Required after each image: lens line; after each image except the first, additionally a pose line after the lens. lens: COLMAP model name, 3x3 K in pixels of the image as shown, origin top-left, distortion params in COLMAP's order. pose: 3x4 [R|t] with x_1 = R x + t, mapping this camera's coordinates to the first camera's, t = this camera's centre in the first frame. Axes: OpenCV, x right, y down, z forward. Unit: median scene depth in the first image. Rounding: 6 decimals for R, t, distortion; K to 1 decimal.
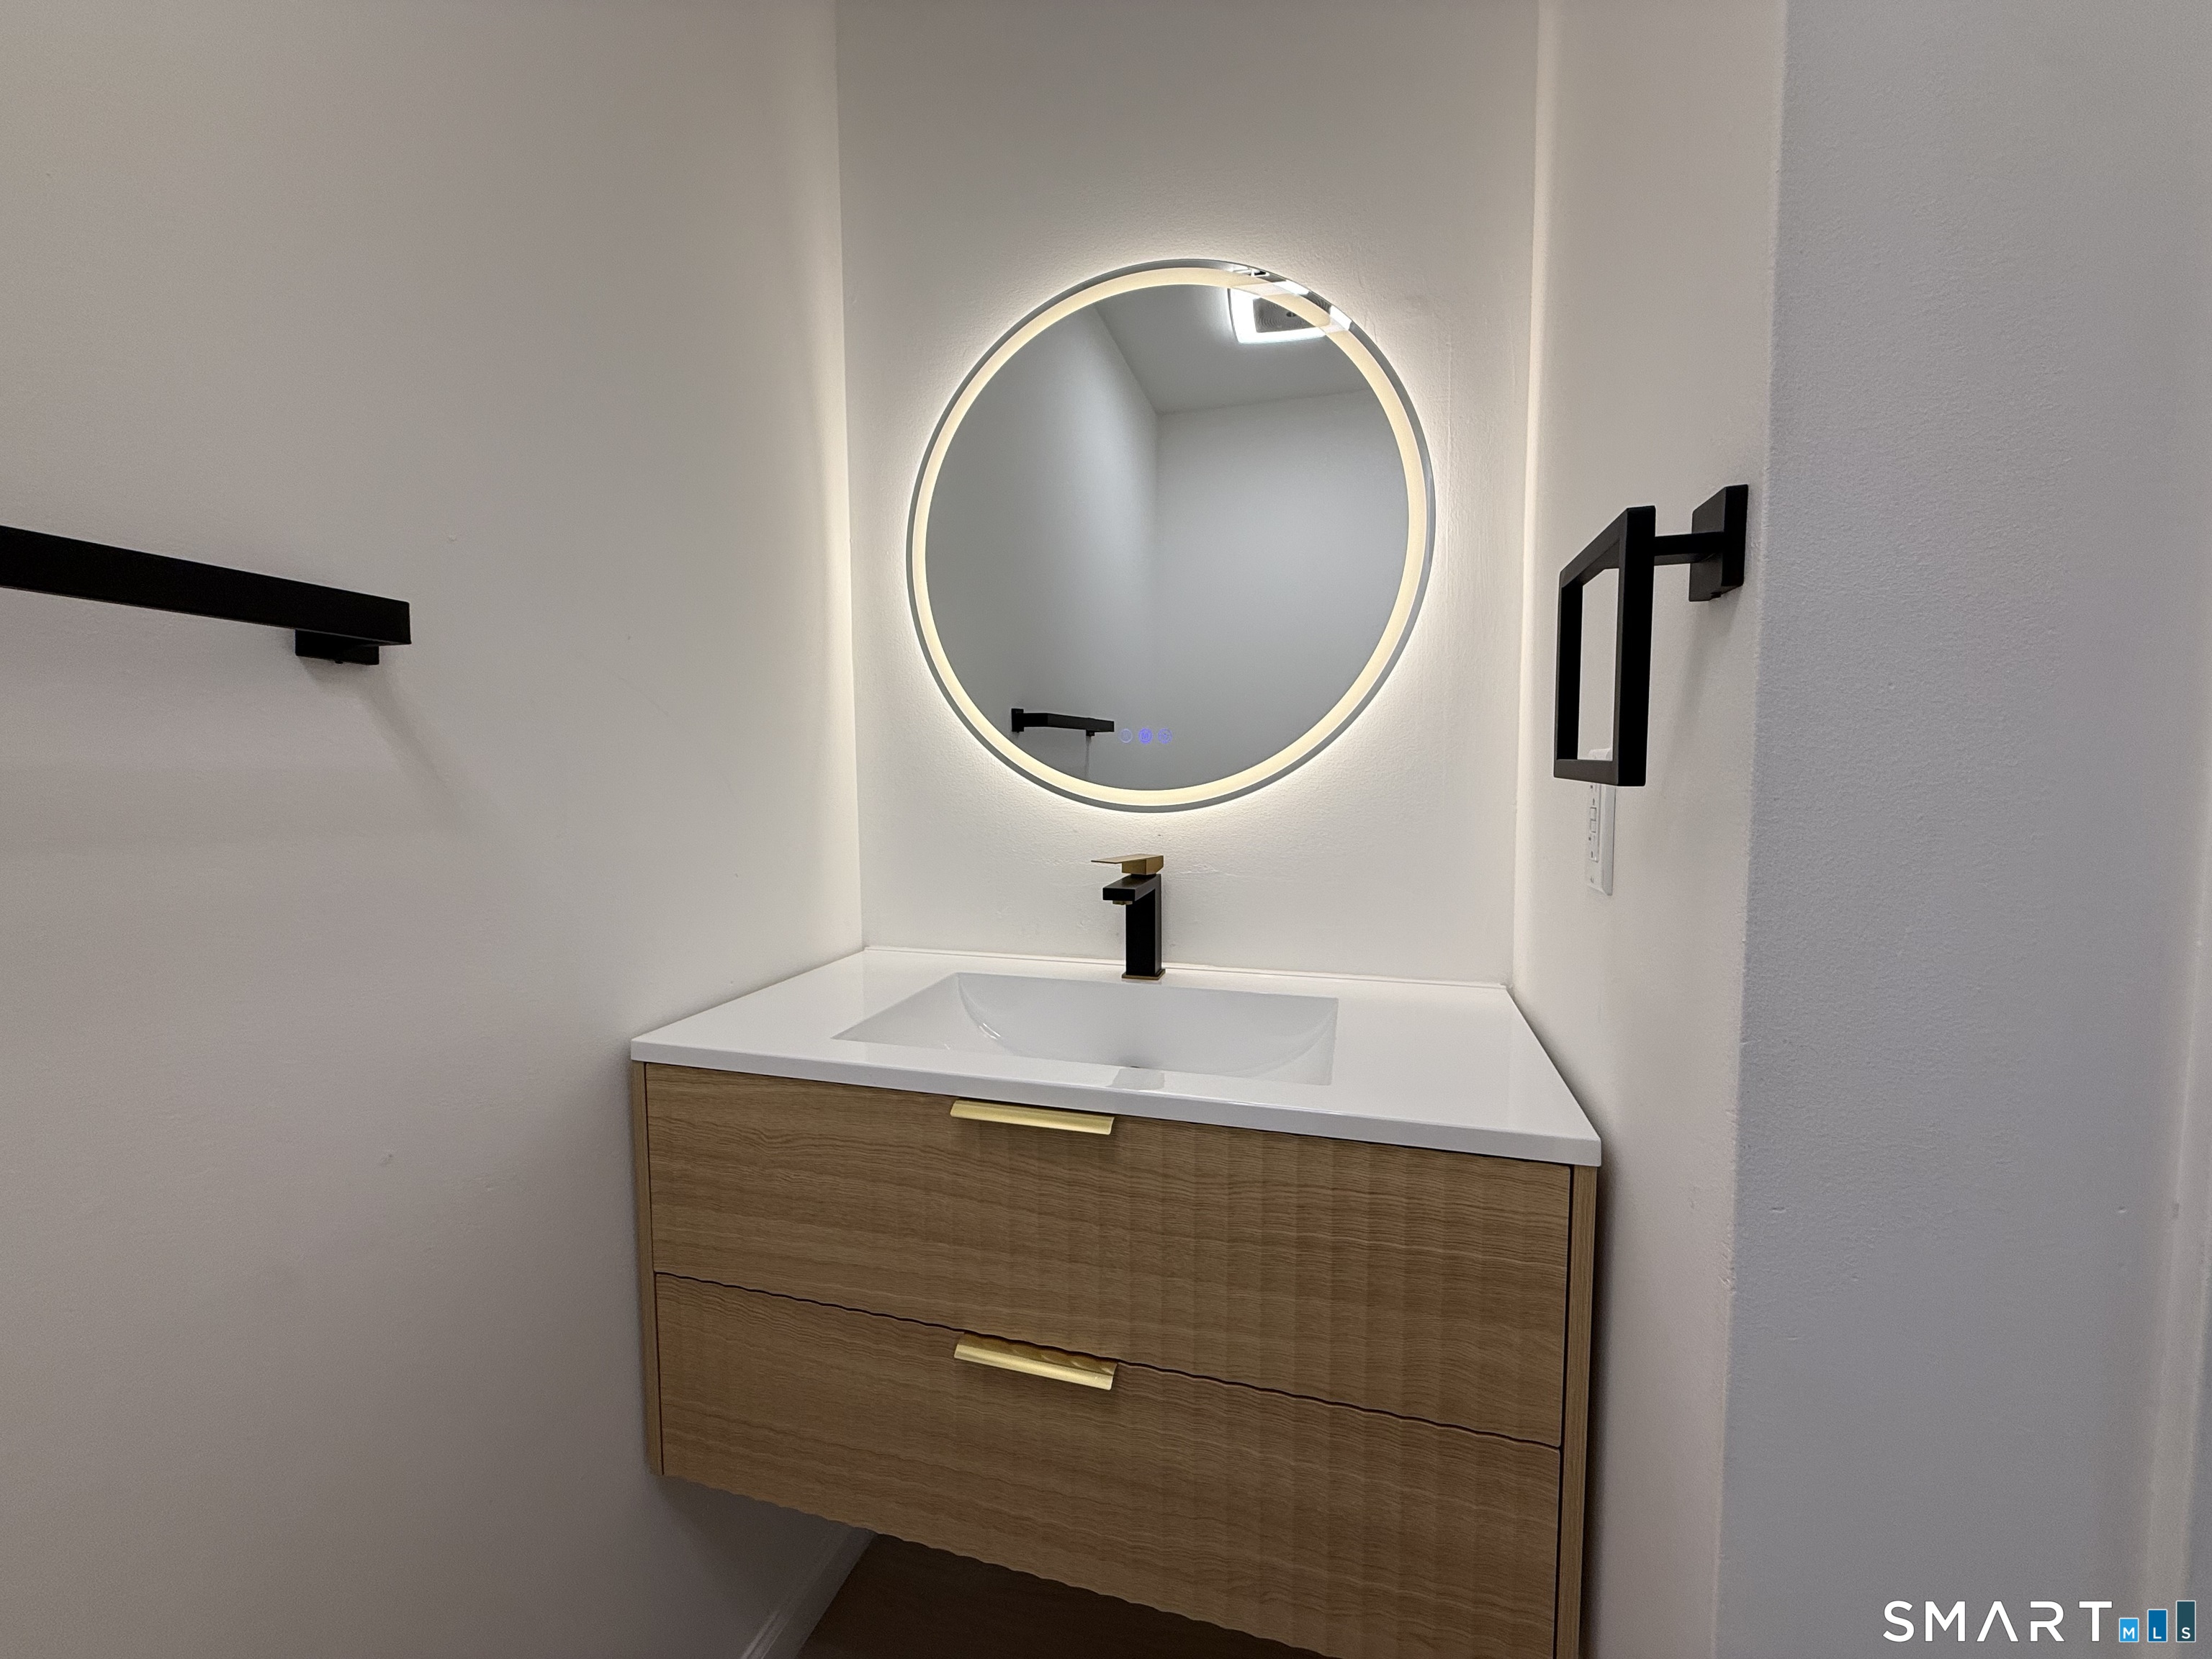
lens RADIAL K [[878.1, 0, 1100.1], [0, 878.1, 830.7], [0, 0, 1]] dist [-0.000003, 0.000005]
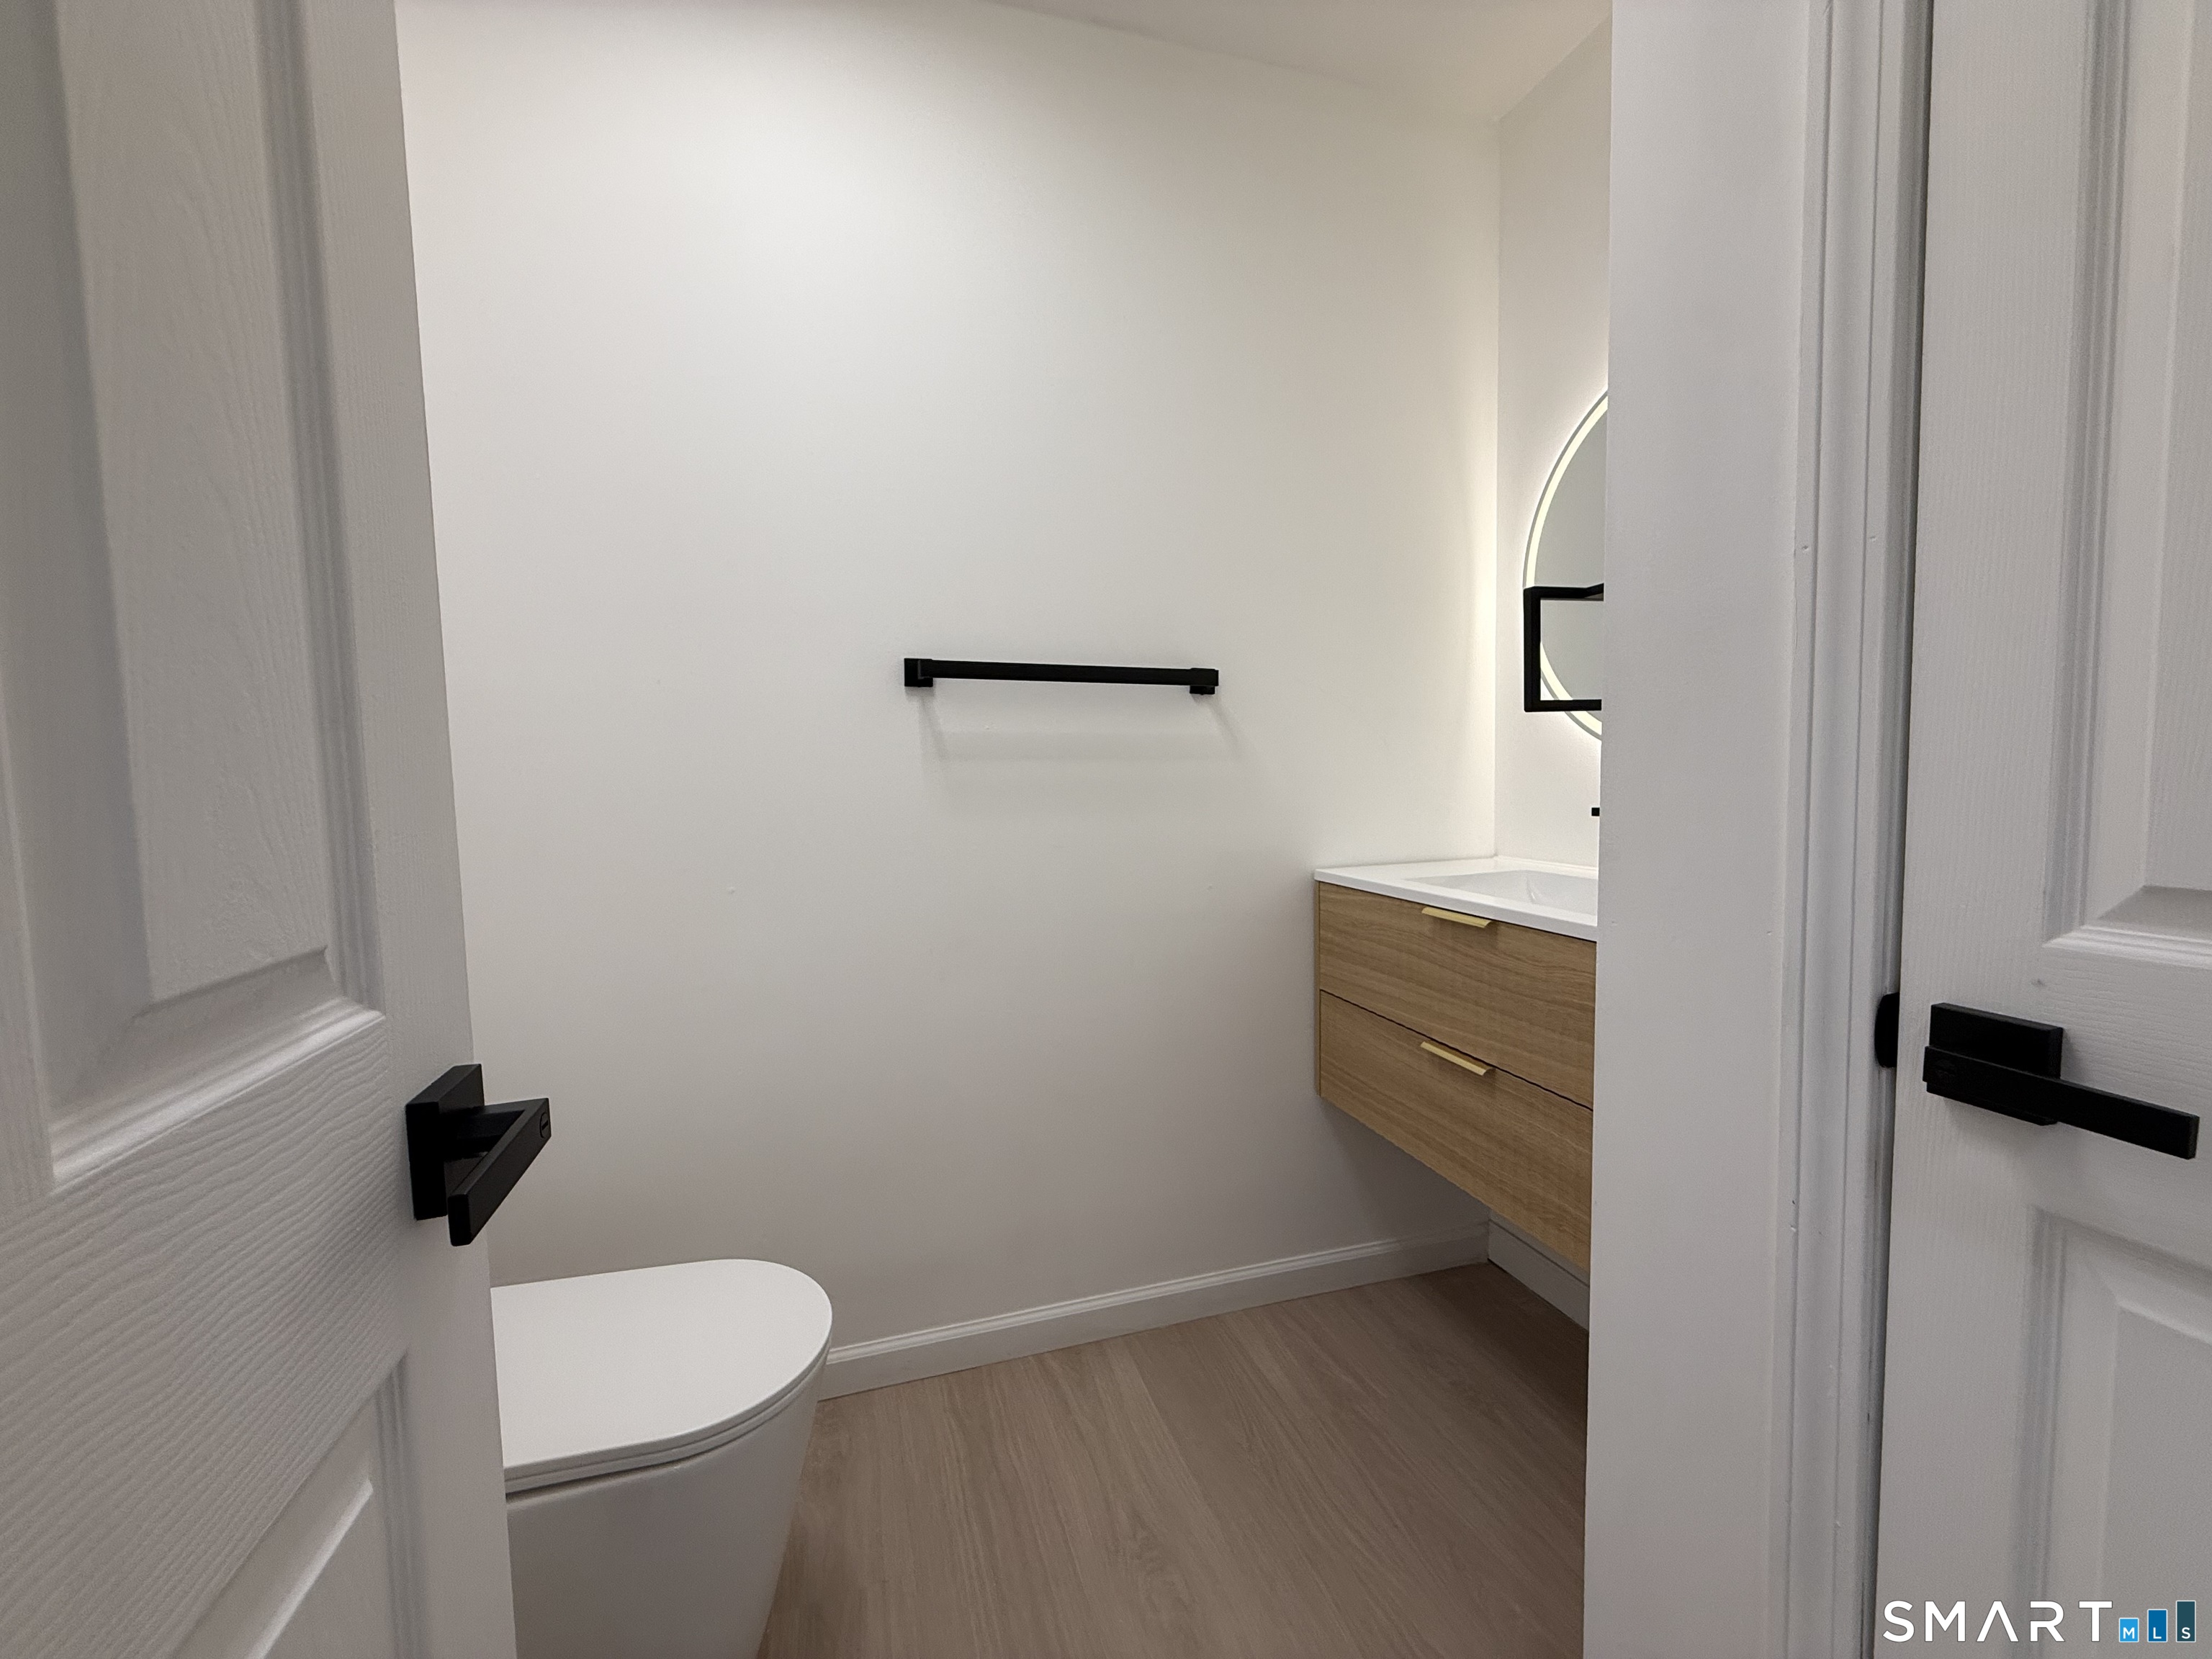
lens RADIAL K [[878.1, 0, 1100.1], [0, 878.1, 830.7], [0, 0, 1]] dist [-0.000003, 0.000005]
pose [[0.541190, 0.048507, -0.839500, 0.973596], [-0.038646, 0.998715, 0.032793, 0.113762], [0.840012, 0.014696, 0.542369, -0.554960]]
